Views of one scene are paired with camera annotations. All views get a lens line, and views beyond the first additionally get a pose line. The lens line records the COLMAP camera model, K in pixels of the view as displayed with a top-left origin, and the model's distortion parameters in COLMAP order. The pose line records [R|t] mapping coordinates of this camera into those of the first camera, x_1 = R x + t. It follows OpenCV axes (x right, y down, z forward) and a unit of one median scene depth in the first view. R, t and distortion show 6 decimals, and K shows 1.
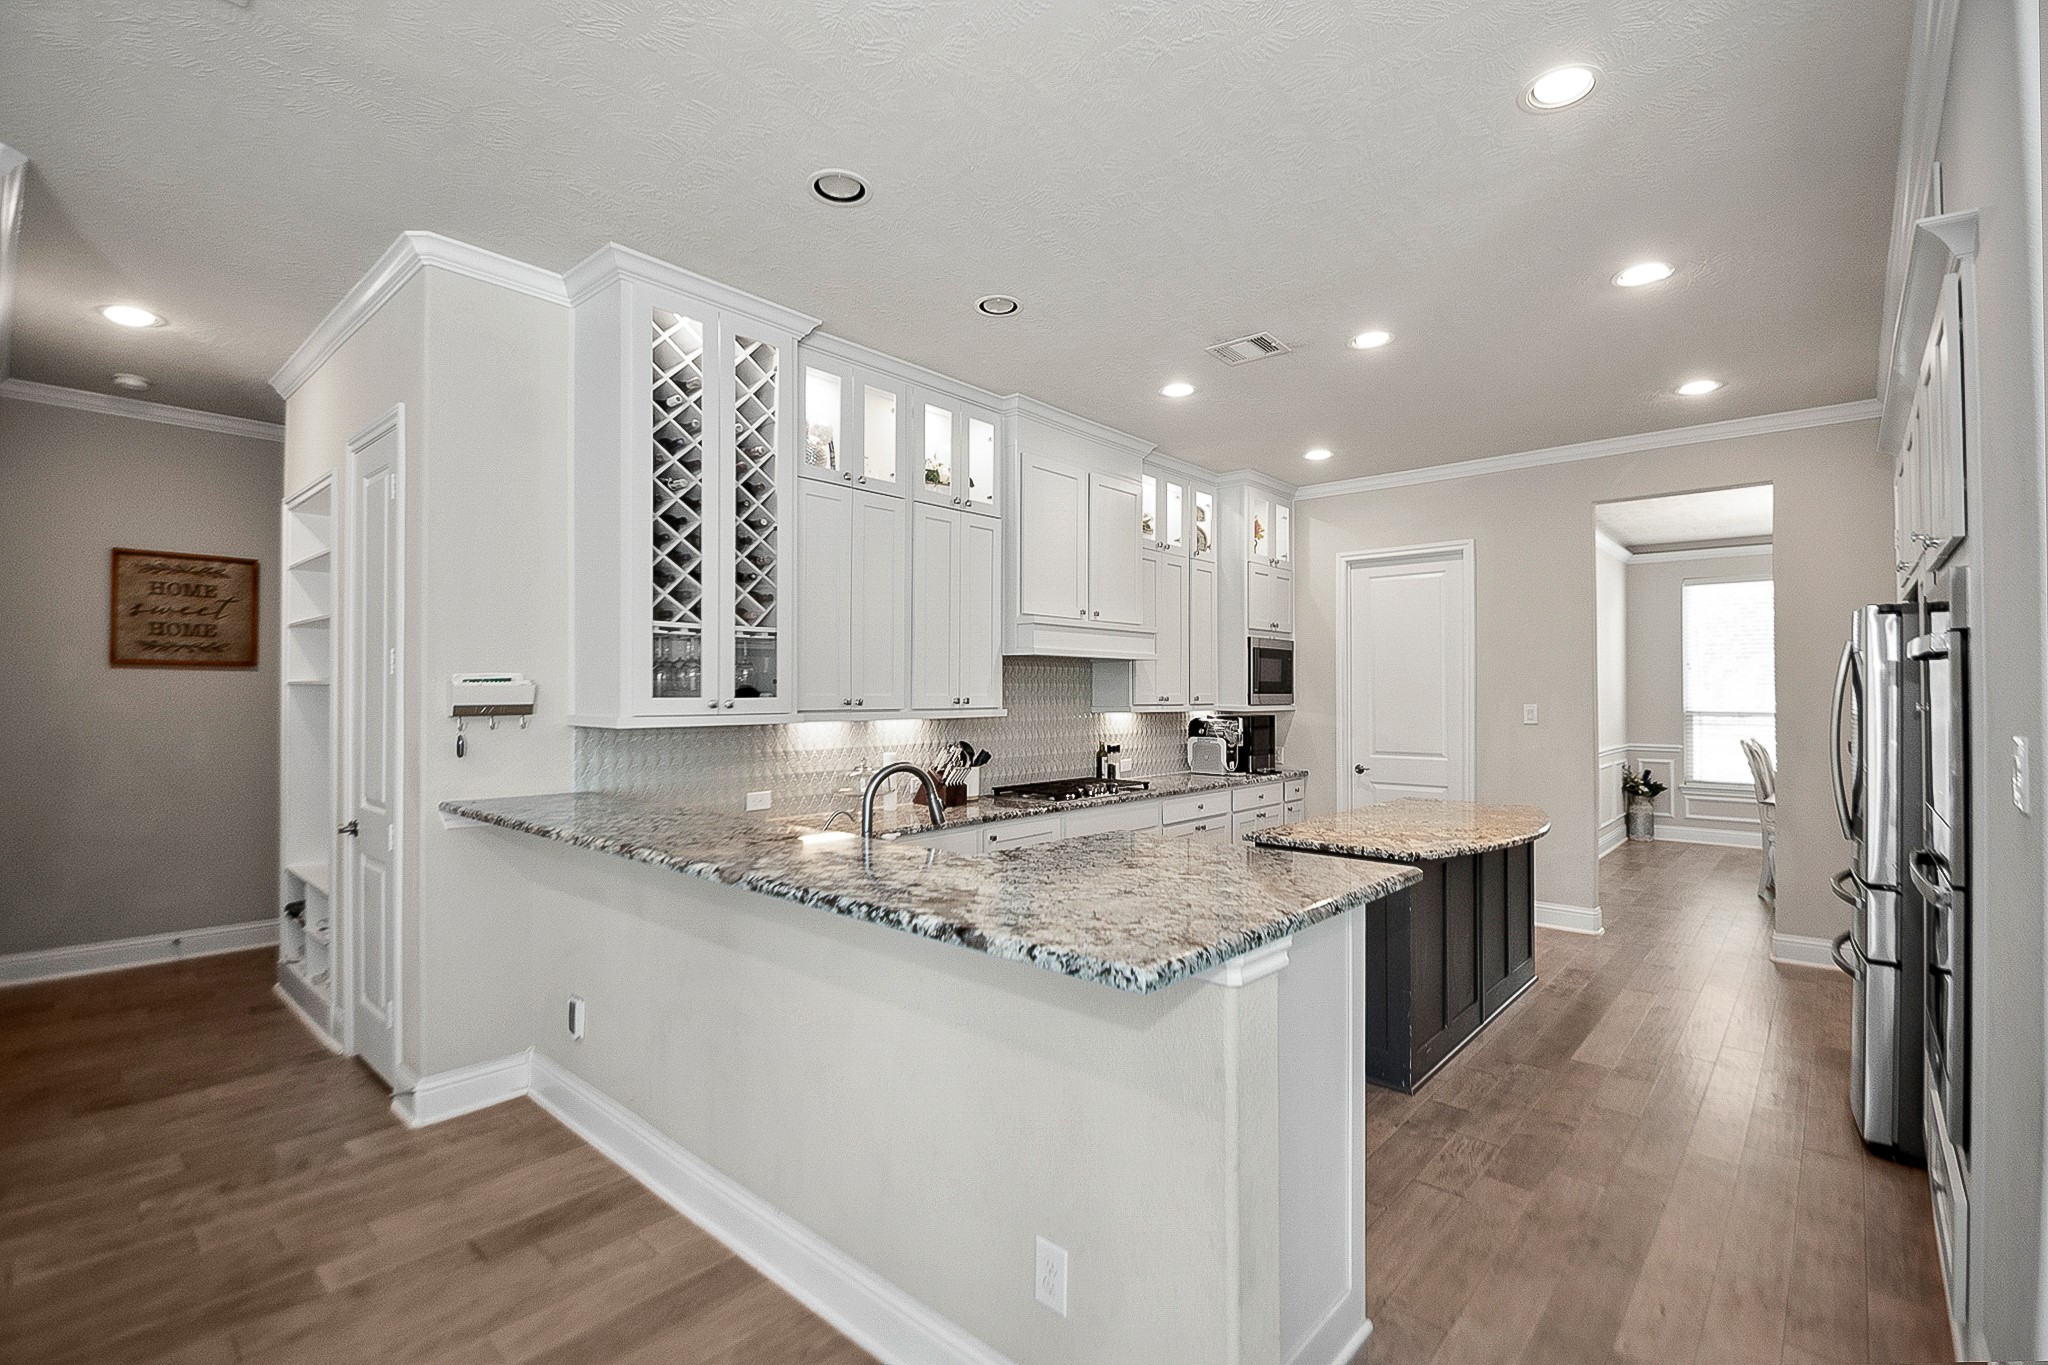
lens RADIAL K [[910.5, 0, 1032.0], [0, 910.5, 689.0], [0, 0, 1]] dist [0.005347, -0.004789]
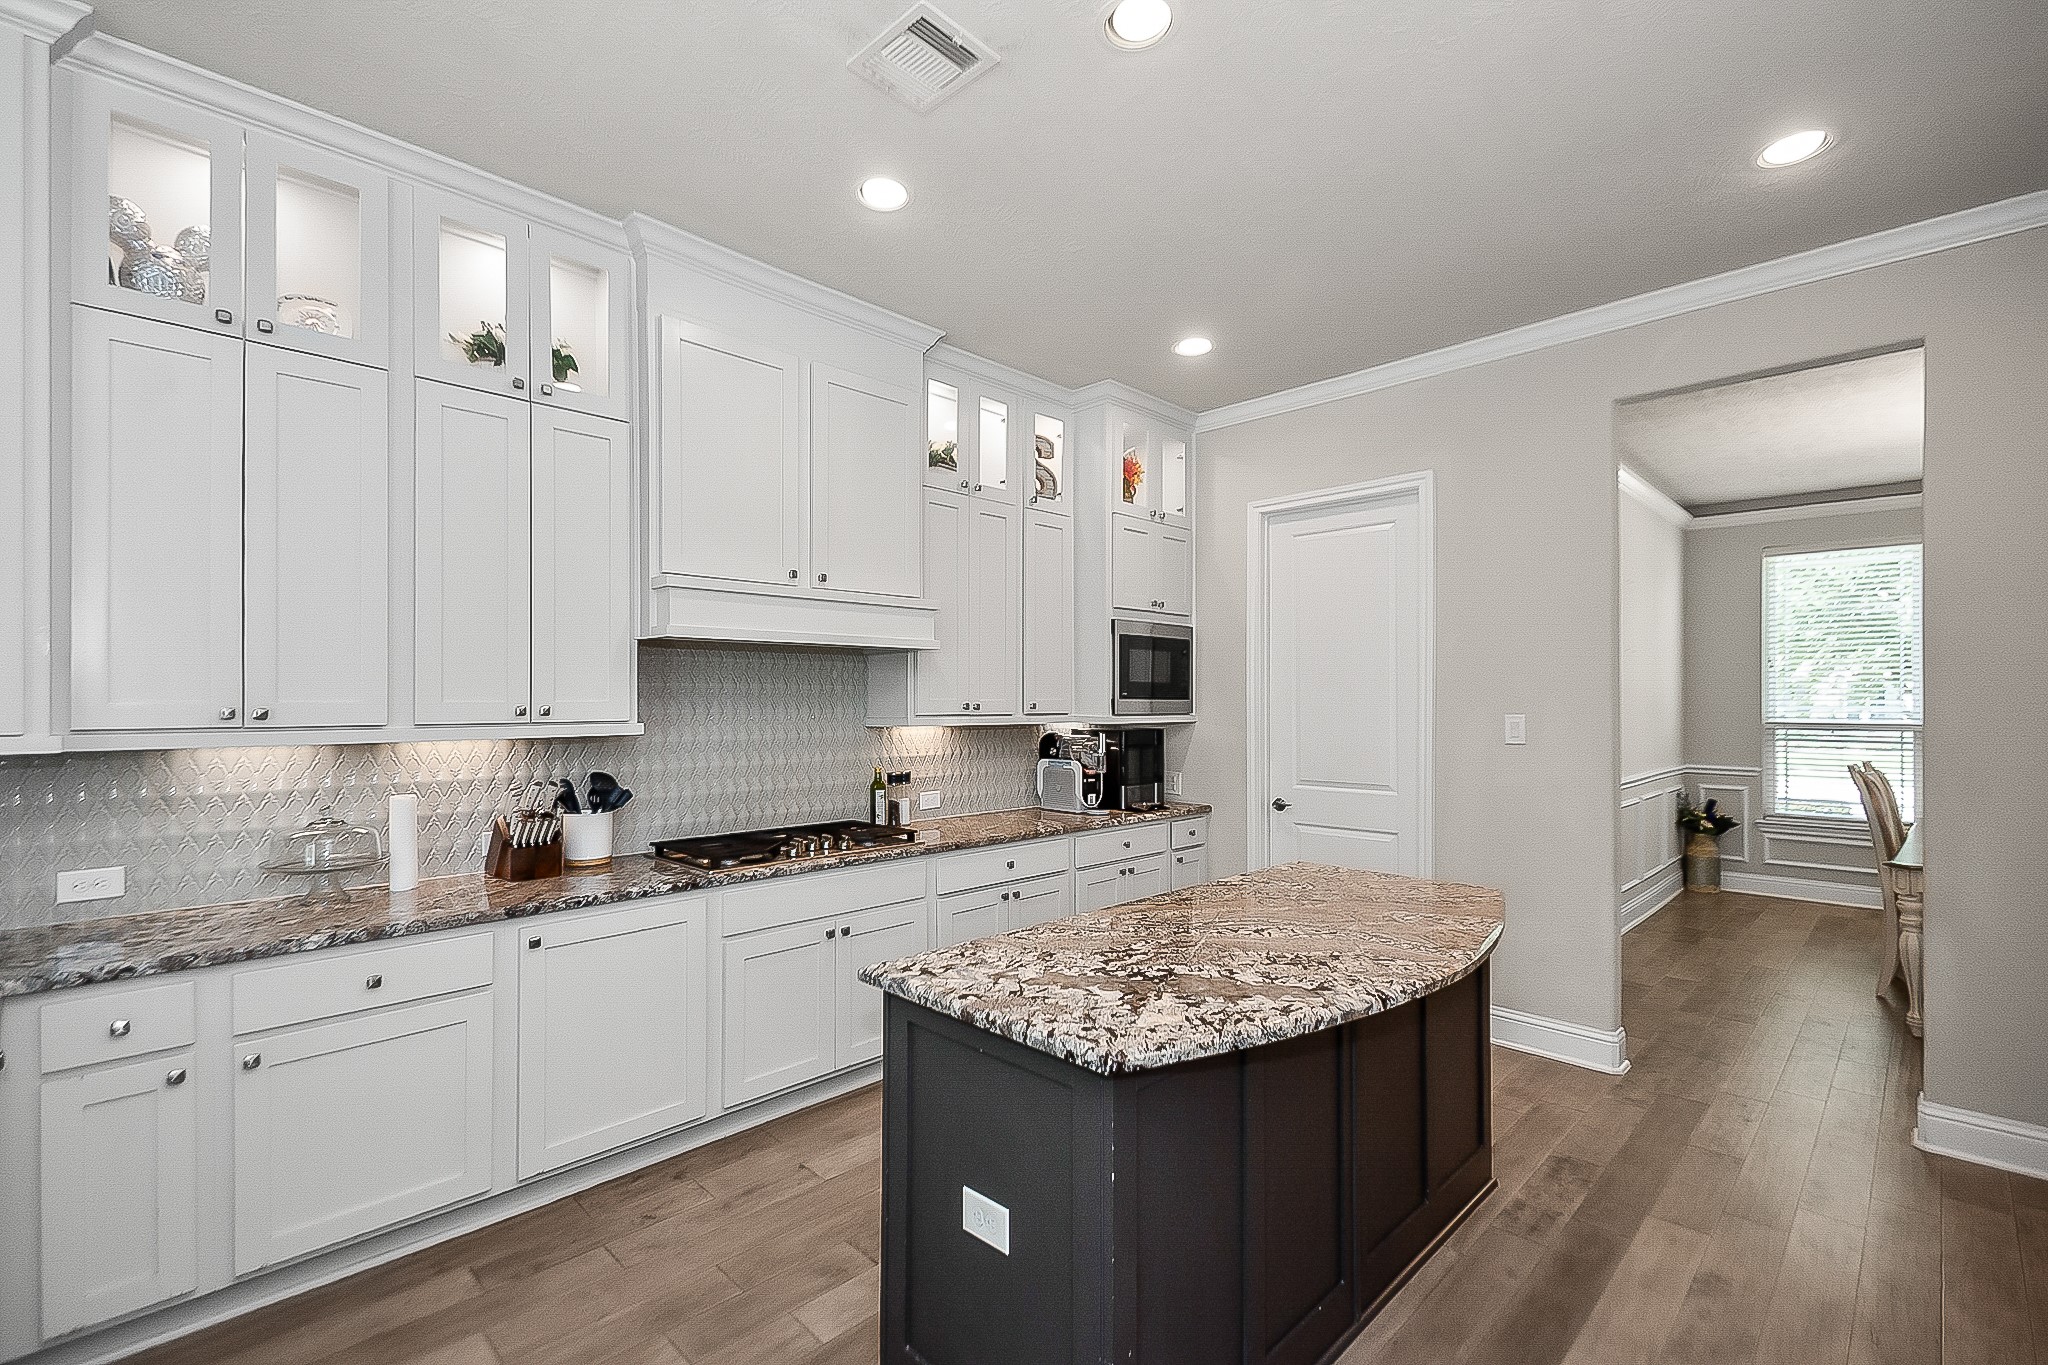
lens RADIAL K [[913.0, 0, 1014.1], [0, 913.0, 699.3], [0, 0, 1]] dist [0.024727, -0.010179]
pose [[0.998091, -0.000299, -0.061758, 0.205624], [0.000627, 0.999986, 0.005301, 0.001468], [0.061756, -0.005329, 0.998077, 0.284448]]
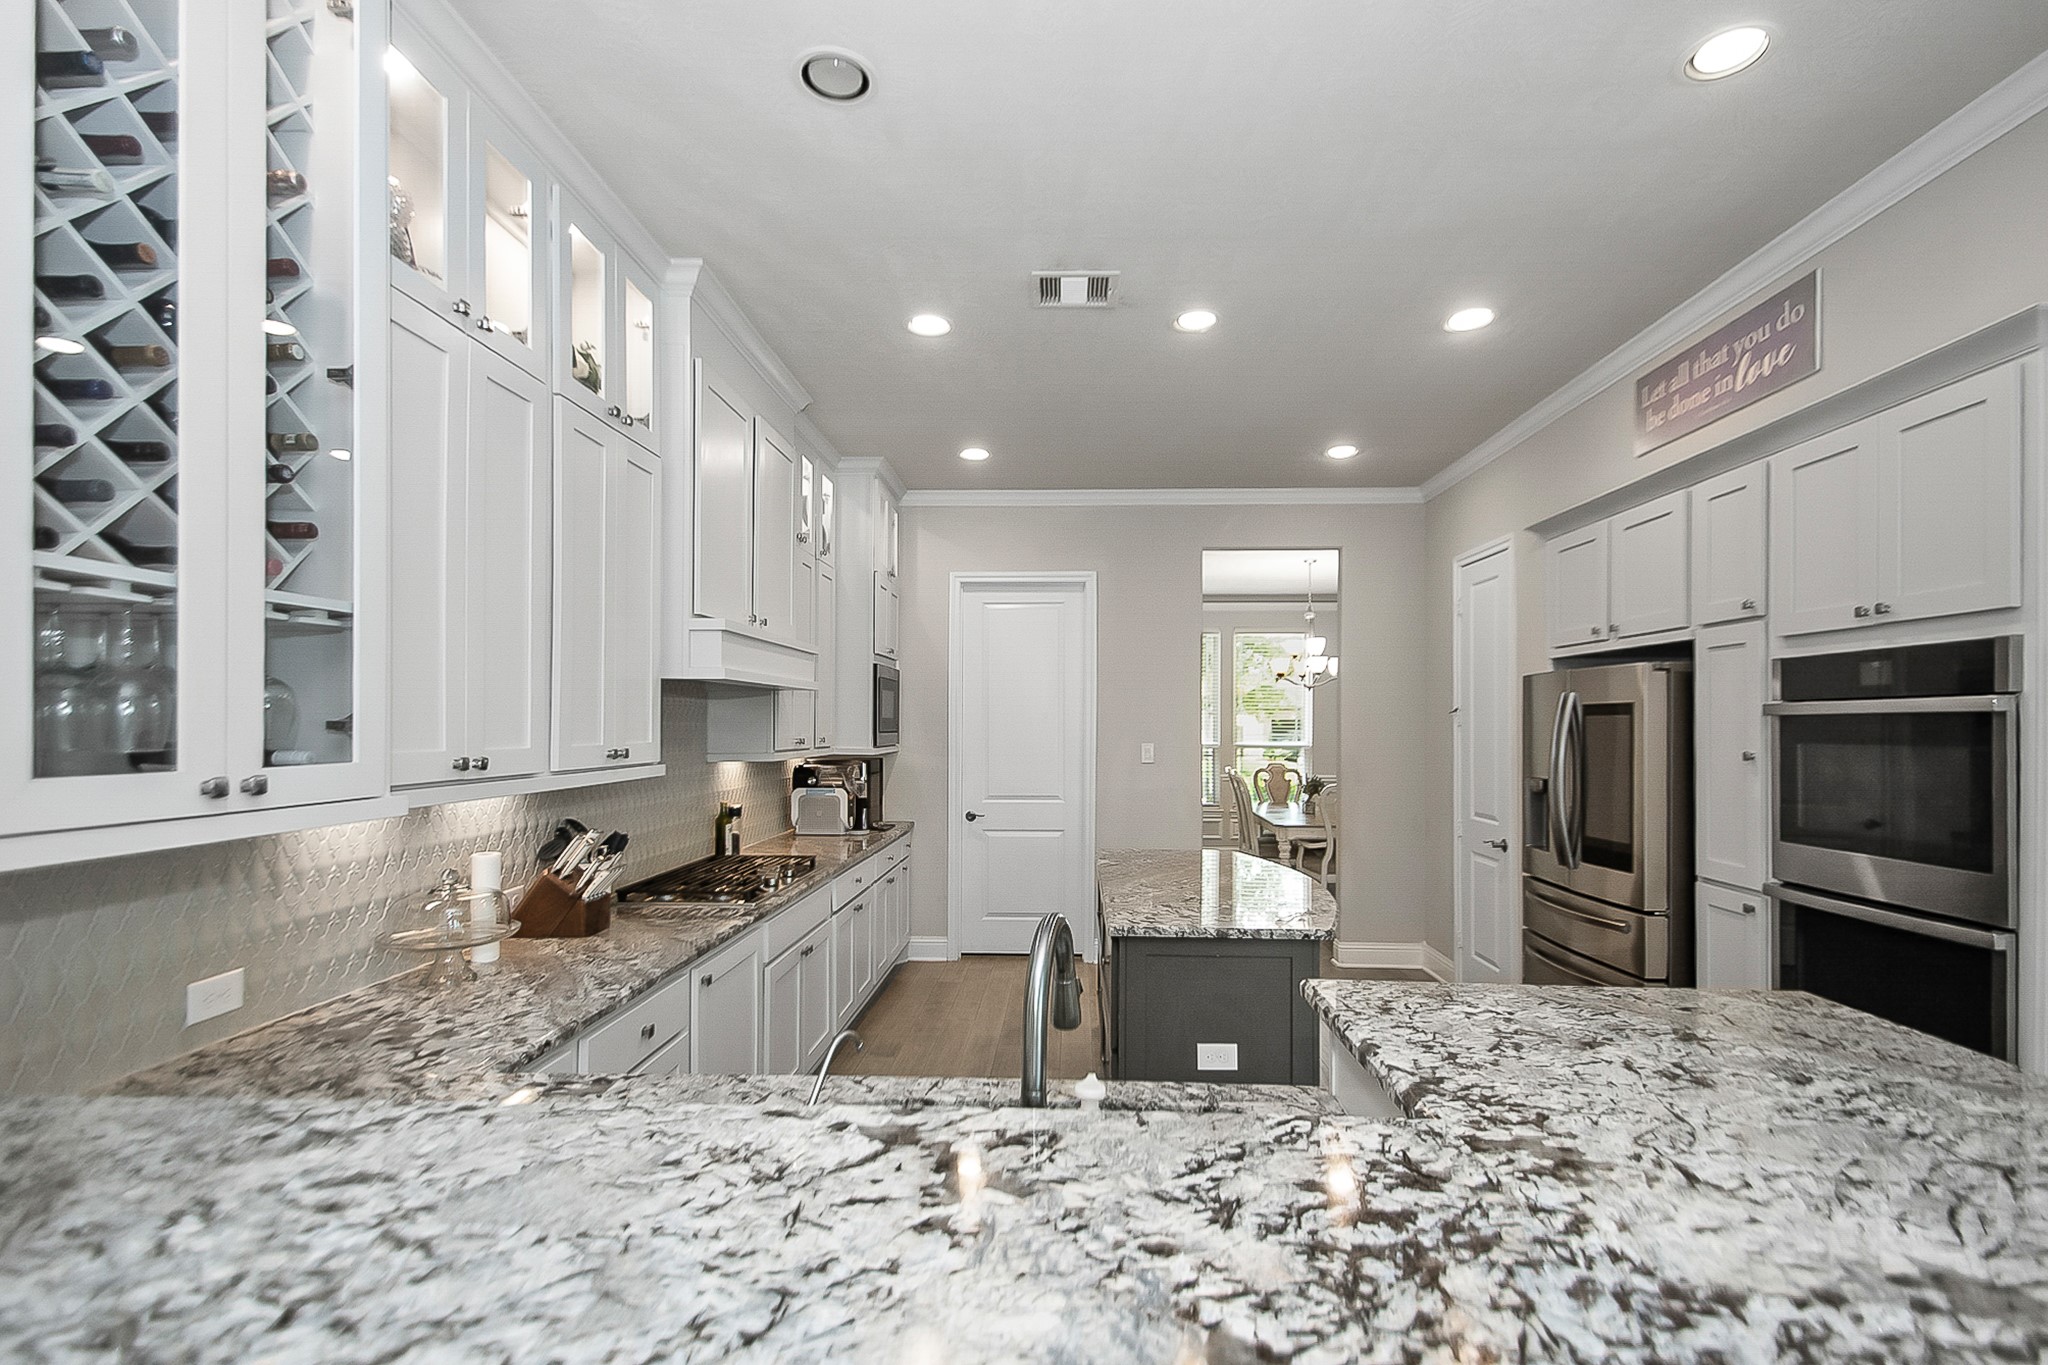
lens RADIAL K [[940.8, 0, 1022.5], [0, 940.8, 717.8], [0, 0, 1]] dist [0.078892, -0.039692]
pose [[0.787201, 0.005645, 0.616671, -0.180268], [-0.004804, 0.999984, -0.003021, -0.006876], [-0.616678, -0.000585, 0.787215, 0.250916]]
